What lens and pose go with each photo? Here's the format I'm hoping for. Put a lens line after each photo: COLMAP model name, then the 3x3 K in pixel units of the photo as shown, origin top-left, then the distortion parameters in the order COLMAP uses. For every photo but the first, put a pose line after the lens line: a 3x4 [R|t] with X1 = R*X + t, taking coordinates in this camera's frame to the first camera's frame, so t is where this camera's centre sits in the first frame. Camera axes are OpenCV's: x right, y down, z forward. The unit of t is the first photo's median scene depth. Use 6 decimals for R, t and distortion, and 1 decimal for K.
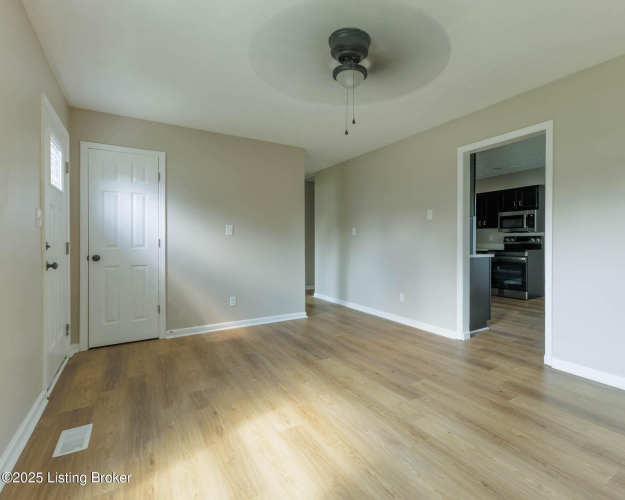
lens RADIAL K [[319.6, 0, 345.4], [0, 319.6, 245.6], [0, 0, 1]] dist [0.002692, 0.001180]
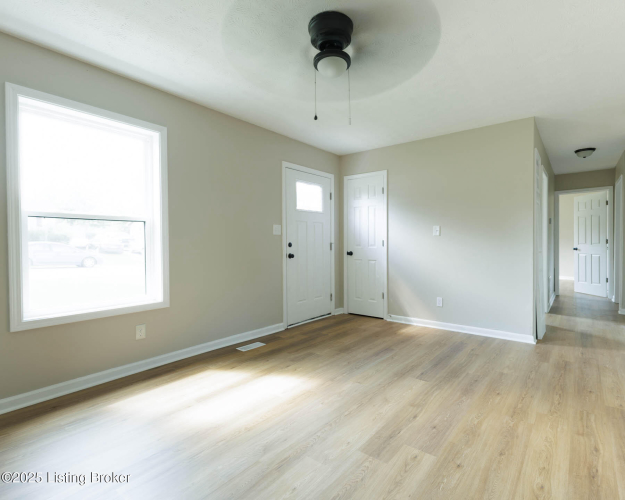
lens RADIAL K [[319.6, 0, 345.4], [0, 319.6, 245.6], [0, 0, 1]] dist [0.002692, 0.001180]
pose [[0.347051, 0.009222, -0.937801, 0.661169], [-0.010444, 0.999928, 0.005968, -0.005855], [0.937788, 0.007724, 0.347123, 0.512668]]
